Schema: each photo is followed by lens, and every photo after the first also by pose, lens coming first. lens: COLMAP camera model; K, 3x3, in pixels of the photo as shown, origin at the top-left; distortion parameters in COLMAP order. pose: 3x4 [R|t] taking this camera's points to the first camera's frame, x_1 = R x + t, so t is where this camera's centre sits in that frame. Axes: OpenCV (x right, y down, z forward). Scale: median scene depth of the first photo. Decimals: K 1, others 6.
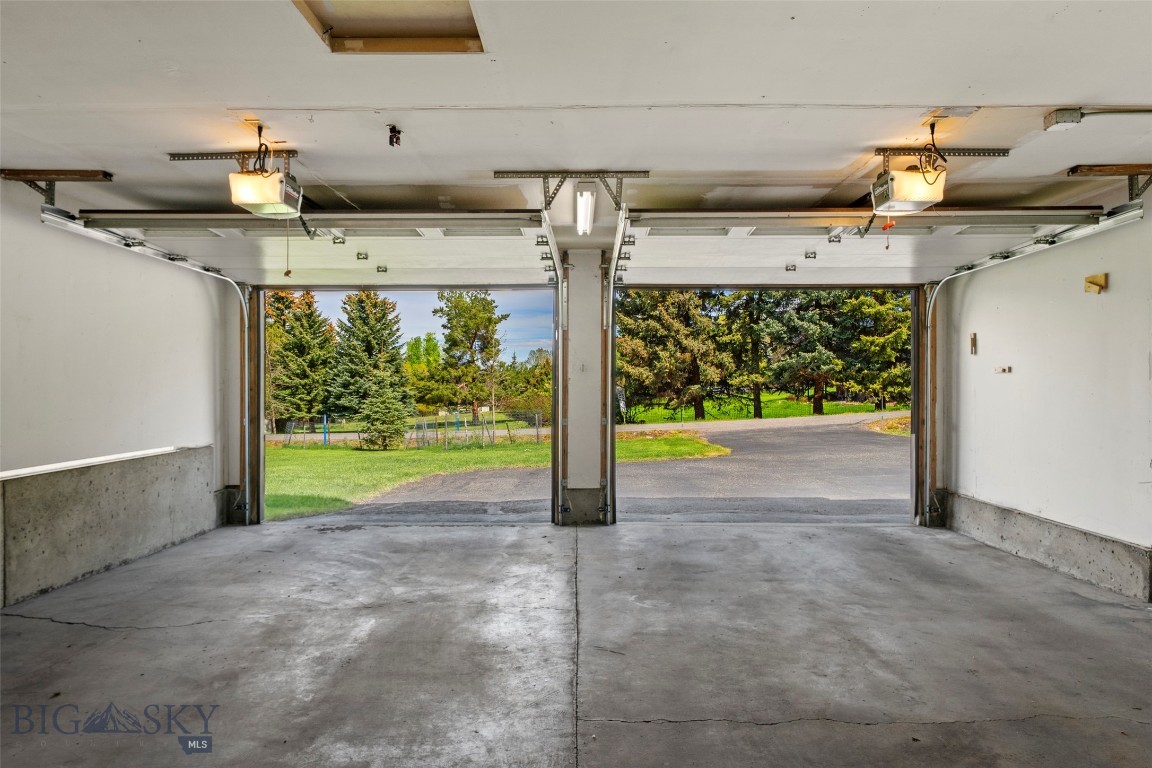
lens RADIAL K [[770.9, 0, 579.1], [0, 770.9, 383.8], [0, 0, 1]] dist [0.003185, -0.004233]
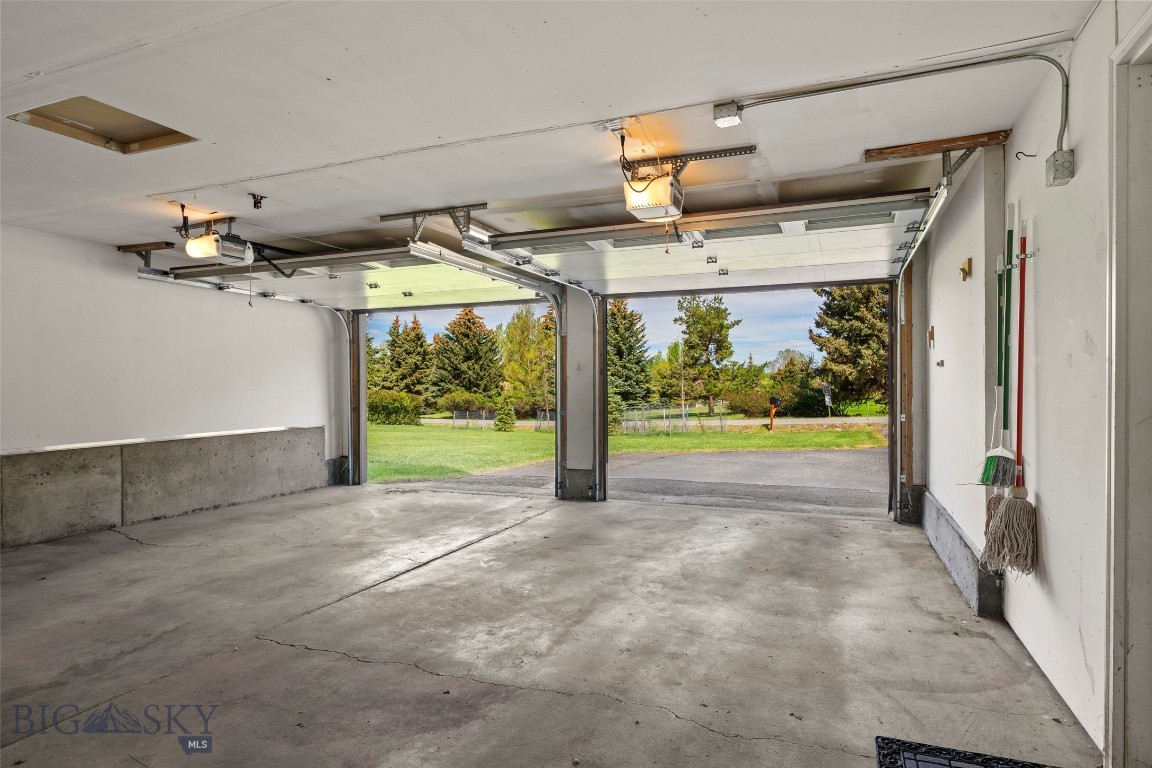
lens RADIAL K [[651.3, 0, 570.6], [0, 651.3, 384.2], [0, 0, 1]] dist [-0.001499, 0.002118]
pose [[0.929717, -0.004354, -0.368250, 0.500941], [0.006189, 0.999974, 0.003802, 0.001906], [0.368224, -0.005814, 0.929719, 0.091948]]
